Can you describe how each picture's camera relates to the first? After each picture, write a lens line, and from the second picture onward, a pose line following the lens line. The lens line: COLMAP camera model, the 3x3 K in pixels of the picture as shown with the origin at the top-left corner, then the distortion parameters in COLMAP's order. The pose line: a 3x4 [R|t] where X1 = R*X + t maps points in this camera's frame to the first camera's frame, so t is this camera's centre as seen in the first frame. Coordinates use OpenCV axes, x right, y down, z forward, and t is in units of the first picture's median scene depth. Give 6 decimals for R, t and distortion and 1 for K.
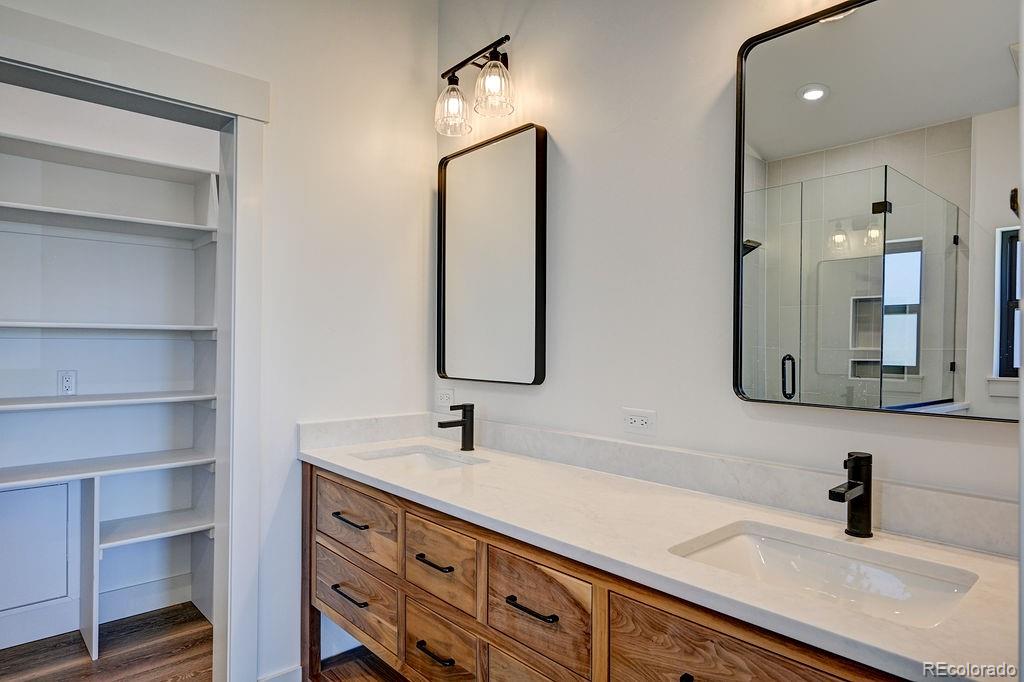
lens RADIAL K [[597.5, 0, 509.2], [0, 597.5, 339.6], [0, 0, 1]] dist [-0.014778, 0.001288]
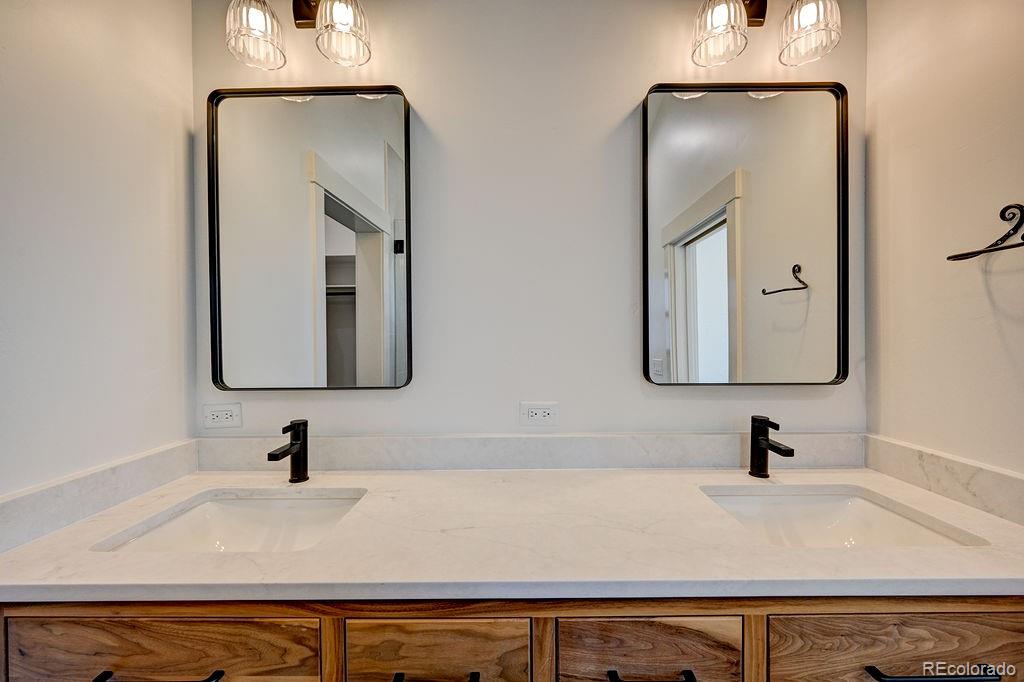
lens RADIAL K [[403.7, 0, 505.3], [0, 403.7, 341.6], [0, 0, 1]] dist [-0.002013, 0.000672]
pose [[0.670703, -0.022238, 0.741393, -0.405632], [0.008742, 0.999718, 0.022079, -0.006666], [-0.741675, -0.008327, 0.670708, 0.666777]]
